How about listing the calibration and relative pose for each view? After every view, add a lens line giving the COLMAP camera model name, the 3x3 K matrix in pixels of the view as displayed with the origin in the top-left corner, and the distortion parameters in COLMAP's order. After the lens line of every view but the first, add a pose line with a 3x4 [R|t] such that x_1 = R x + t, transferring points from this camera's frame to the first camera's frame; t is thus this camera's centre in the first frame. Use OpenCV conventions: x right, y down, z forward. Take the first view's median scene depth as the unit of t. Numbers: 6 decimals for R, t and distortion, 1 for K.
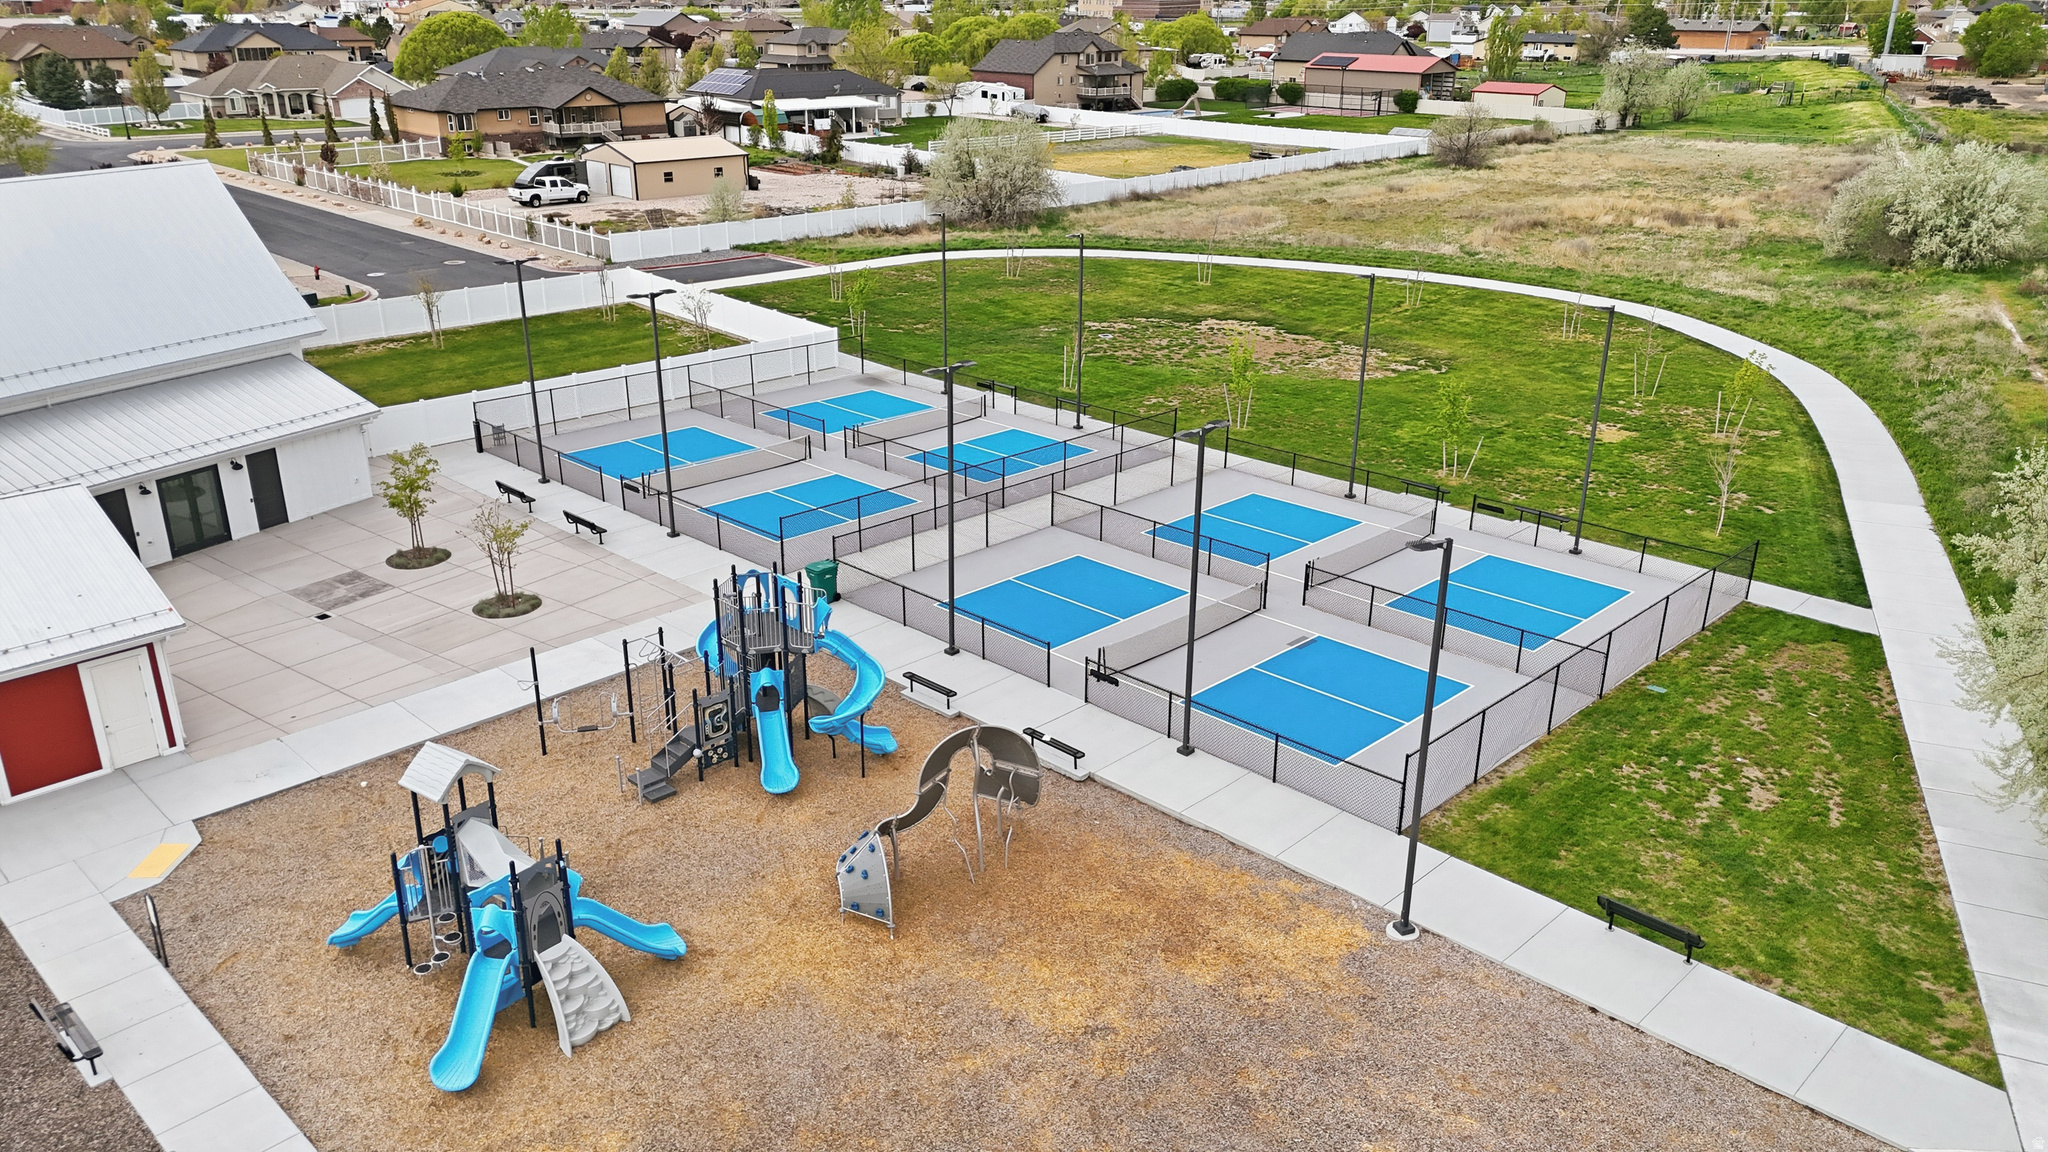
lens RADIAL K [[1502.6, 0, 1036.3], [0, 1502.6, 589.3], [0, 0, 1]] dist [0.059383, -0.050240]
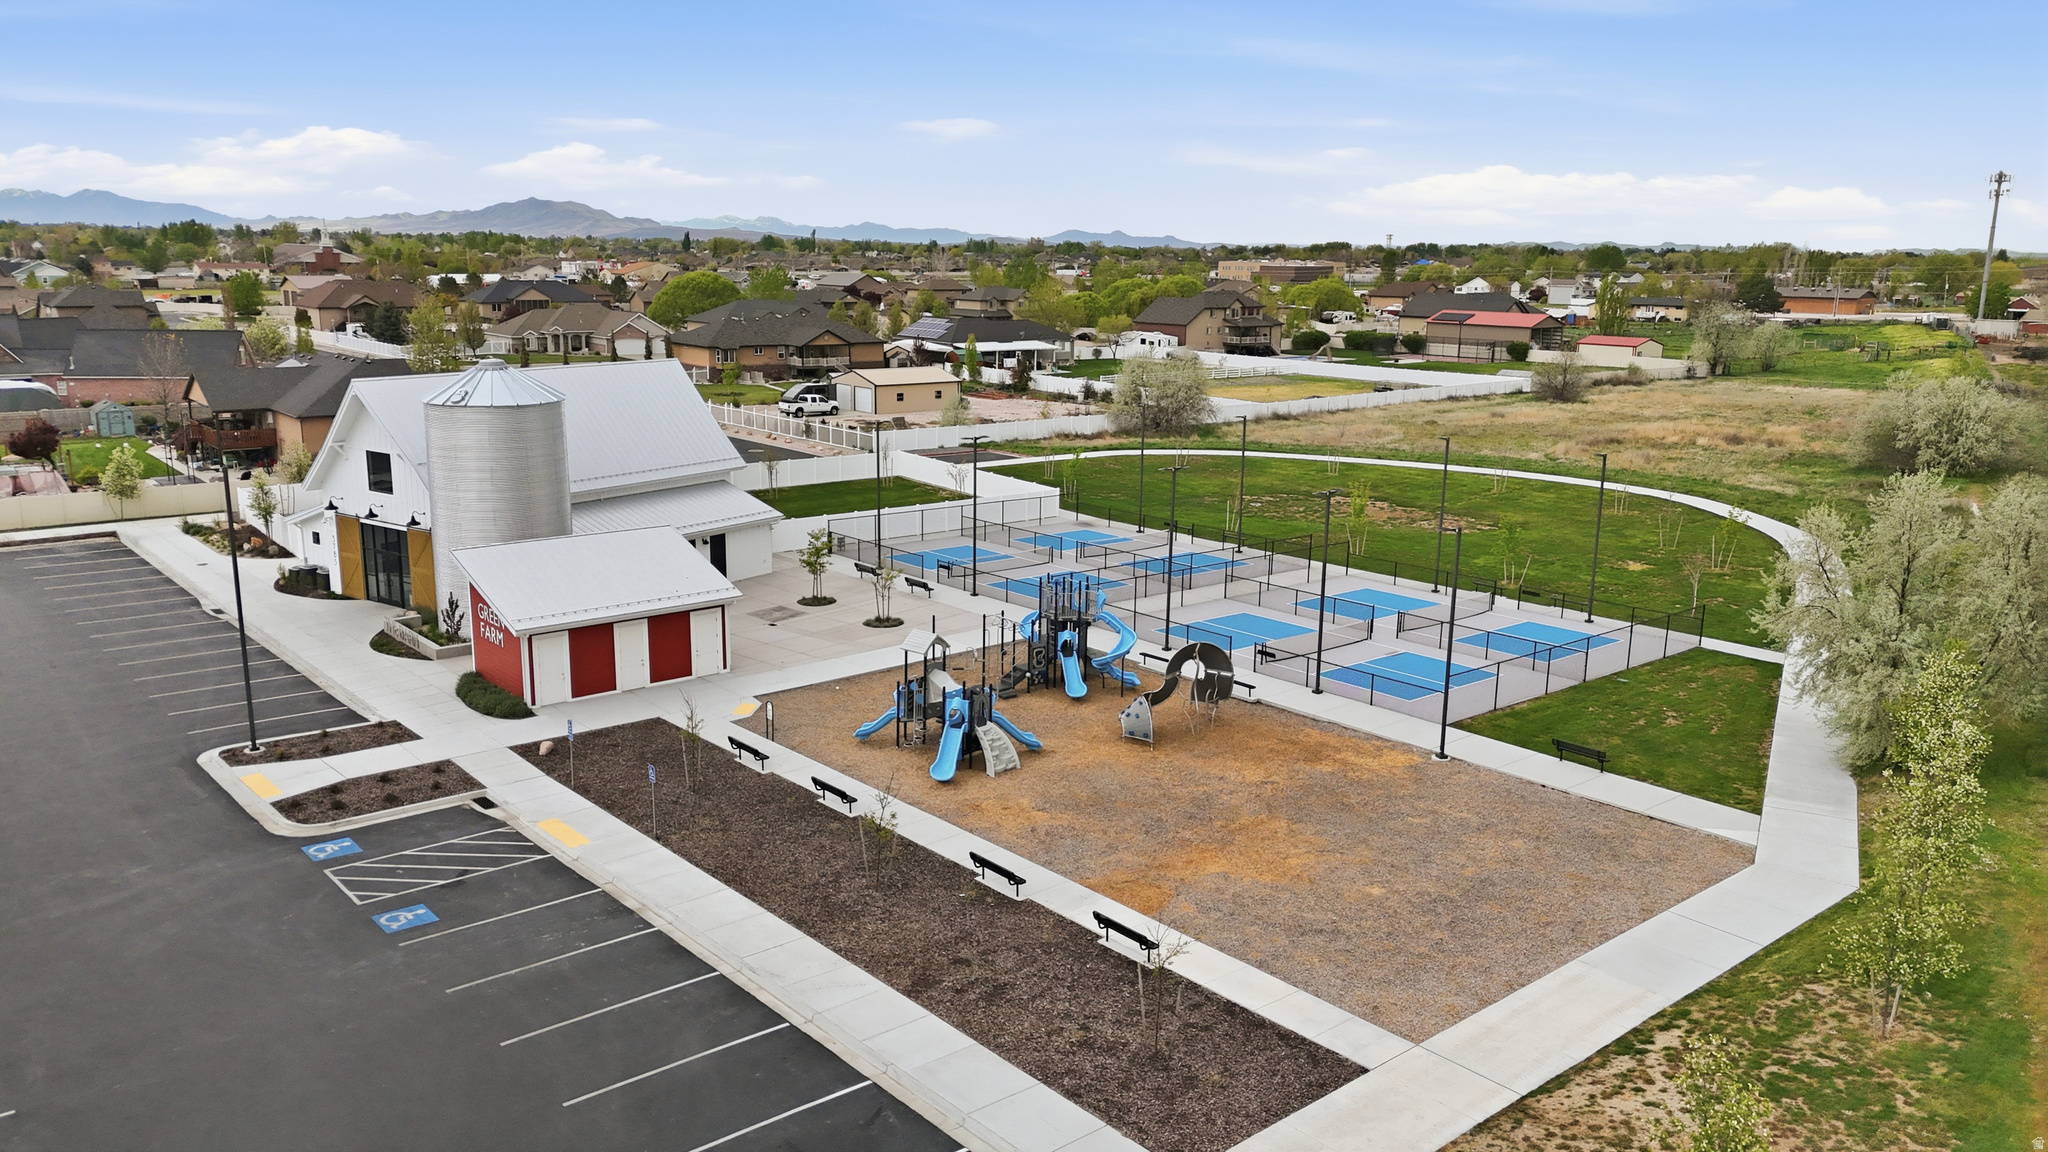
lens RADIAL K [[1502.6, 0, 1029.6], [0, 1502.6, 582.1], [0, 0, 1]] dist [0.059383, -0.050240]
pose [[0.995528, 0.026260, -0.090745, -0.027994], [-0.040736, 0.986022, -0.161557, 0.110530], [0.085234, 0.164532, 0.982682, -0.275921]]
